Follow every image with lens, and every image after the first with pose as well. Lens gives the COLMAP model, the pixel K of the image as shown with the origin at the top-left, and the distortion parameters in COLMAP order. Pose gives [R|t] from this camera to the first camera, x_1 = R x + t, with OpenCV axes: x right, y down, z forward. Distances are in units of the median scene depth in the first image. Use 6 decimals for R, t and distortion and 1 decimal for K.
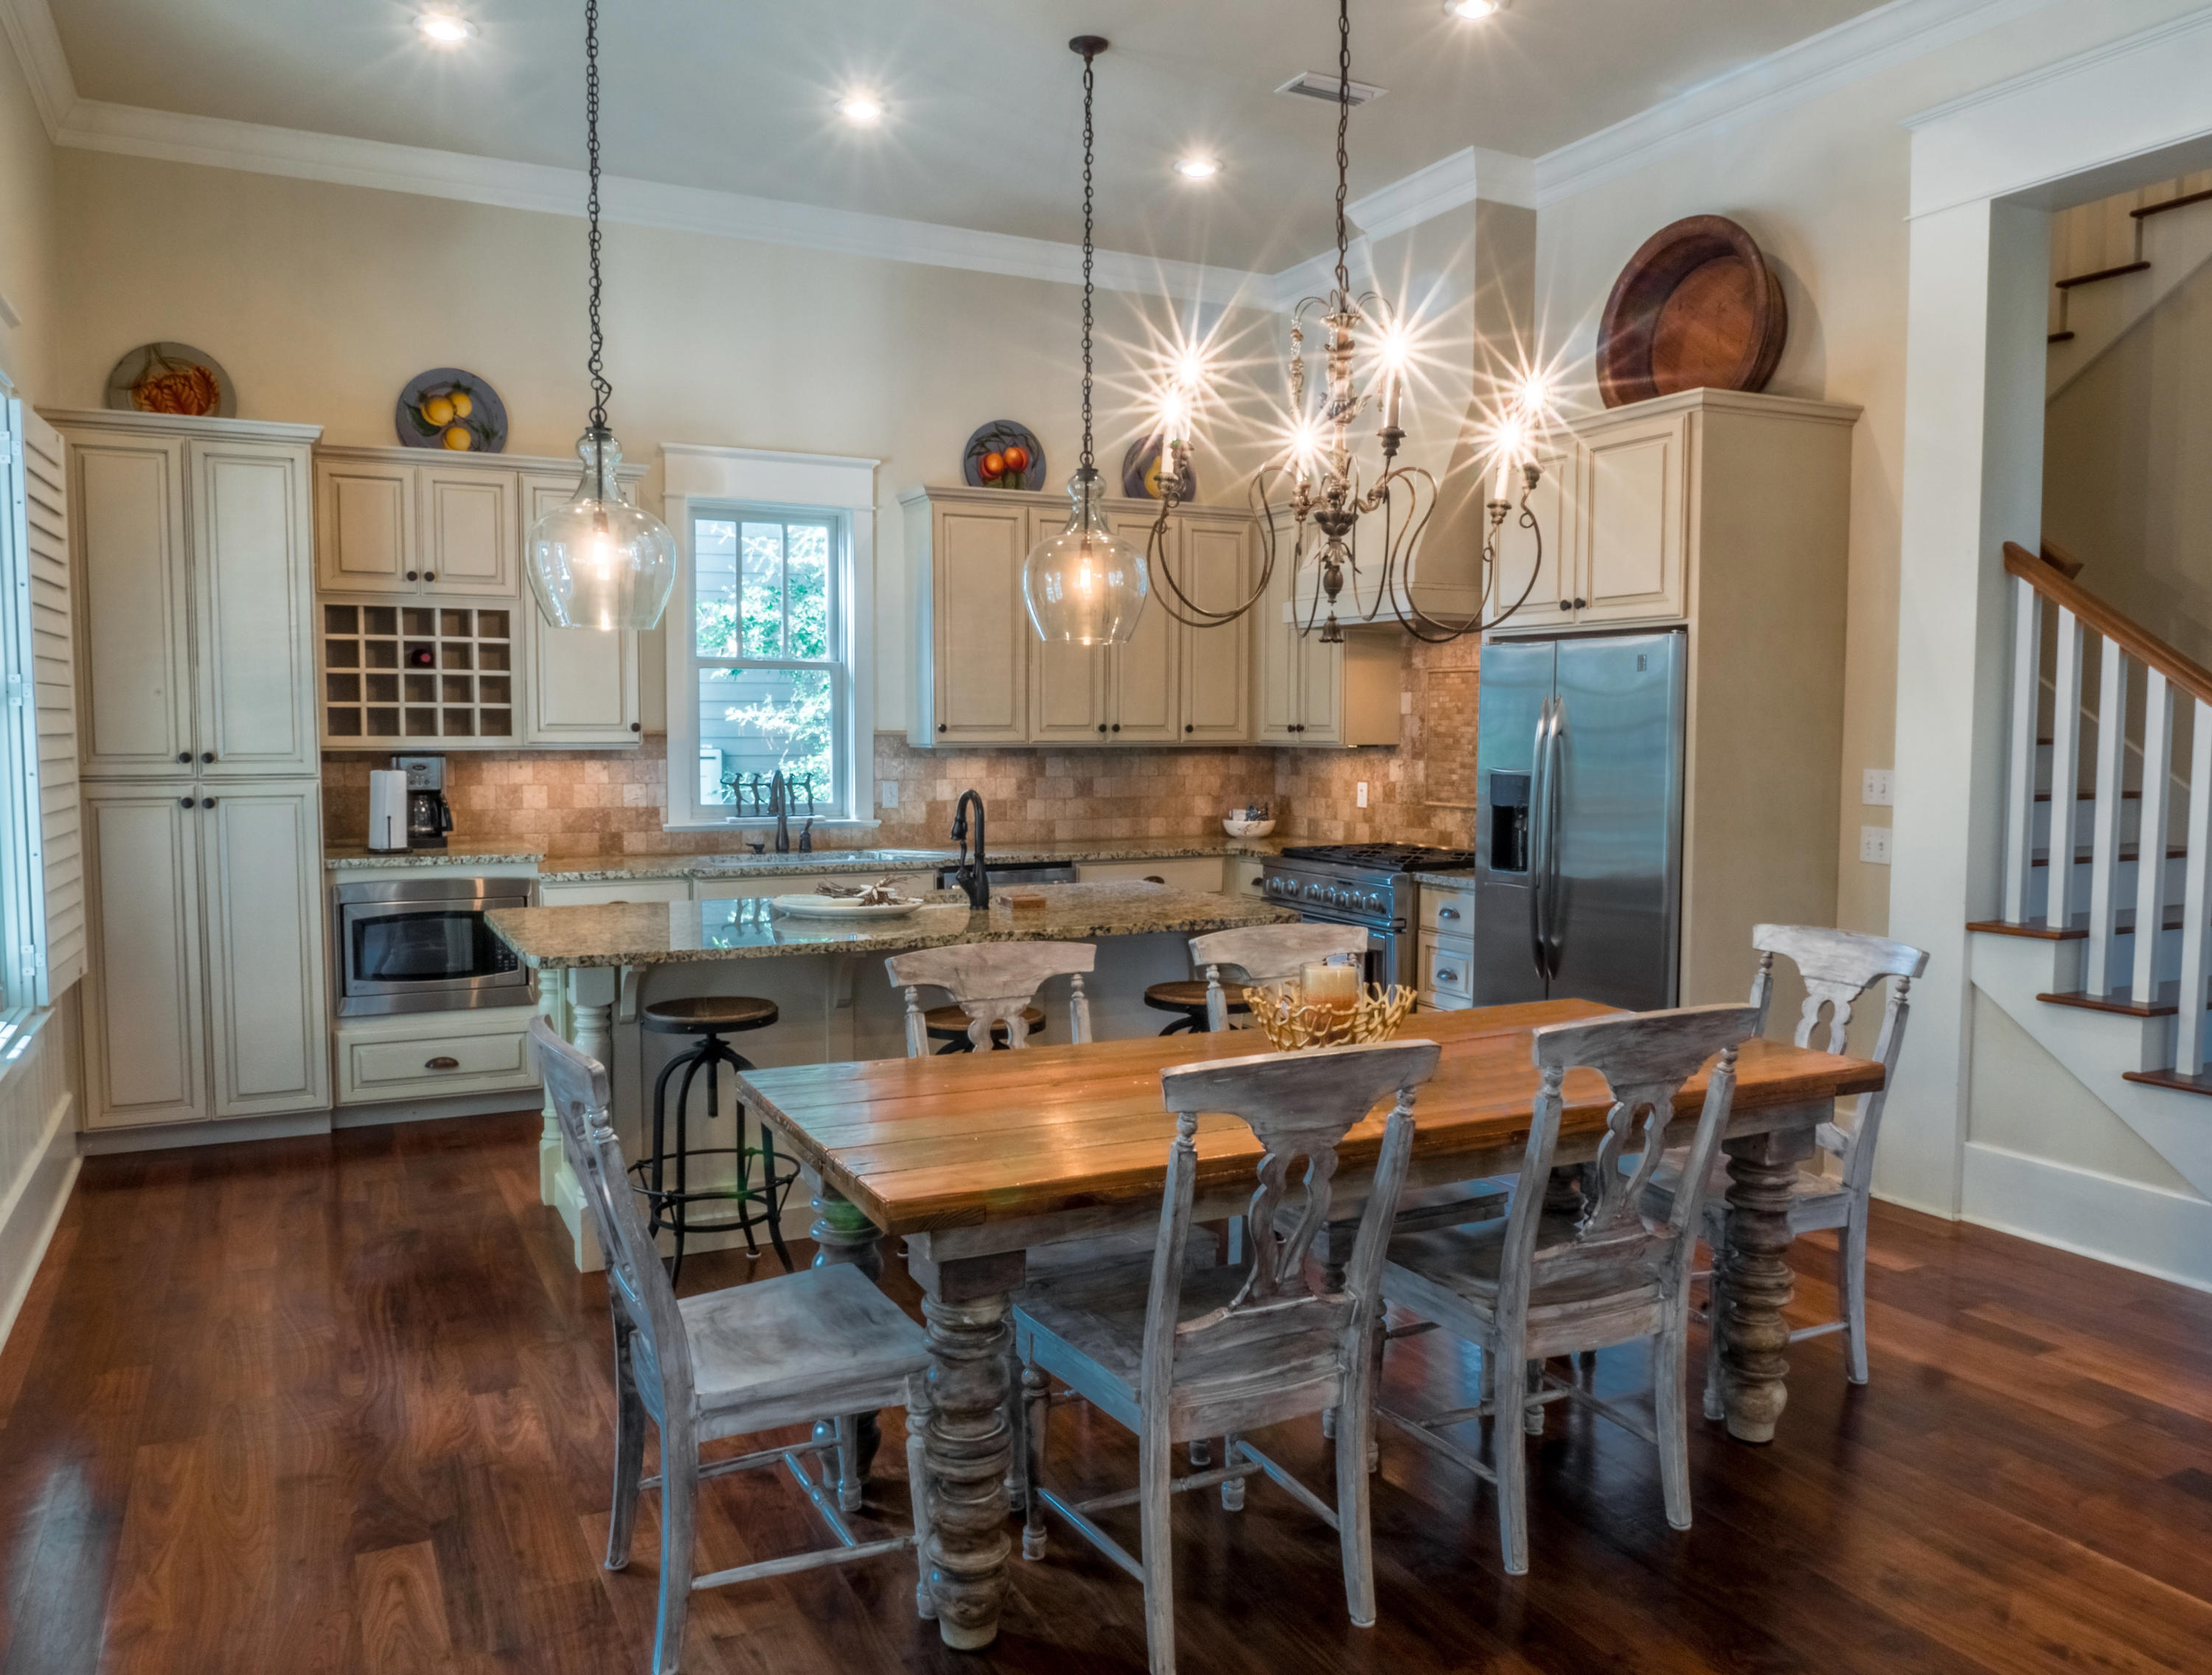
lens RADIAL K [[1647.7, 0, 1099.7], [0, 1647.7, 834.8], [0, 0, 1]] dist [-0.014652, 0.005521]
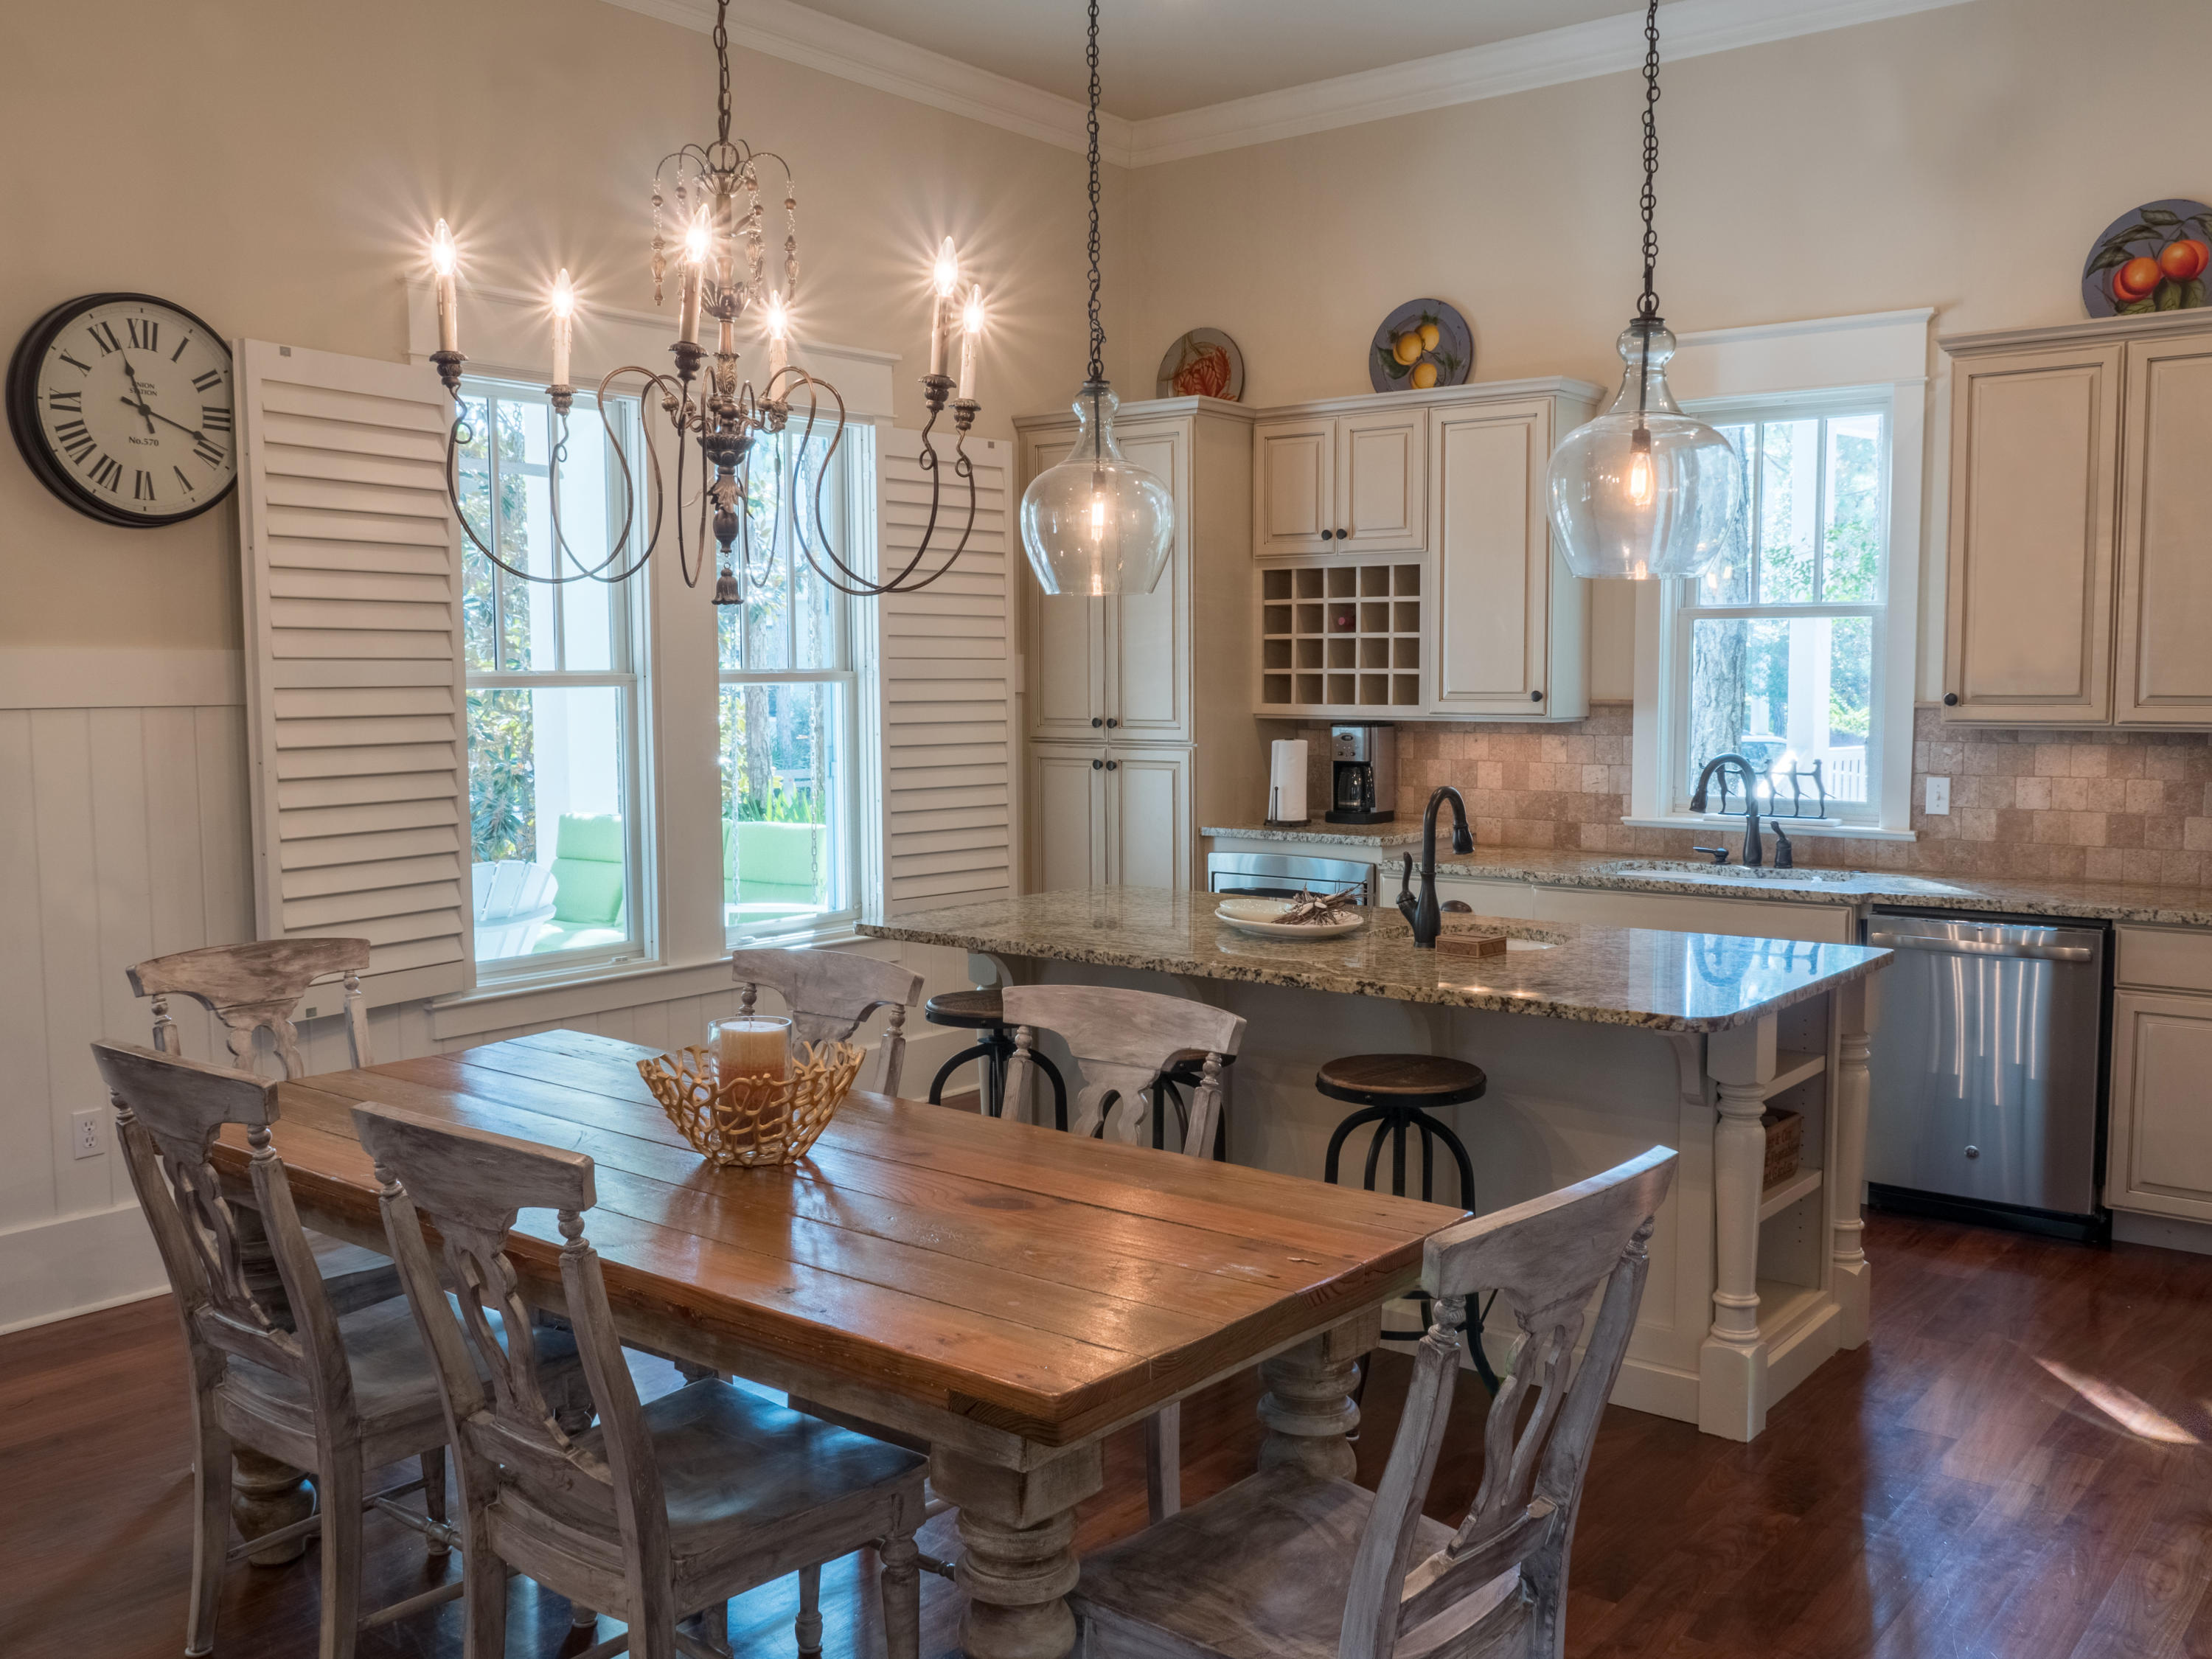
lens RADIAL K [[1960.6, 0, 1106.0], [0, 1960.6, 832.5], [0, 0, 1]] dist [0.002090, -0.012072]
pose [[0.419583, 0.069327, -0.905066, 0.525551], [-0.058648, 0.997066, 0.049185, -0.032652], [0.905820, 0.032443, 0.422418, 0.388430]]
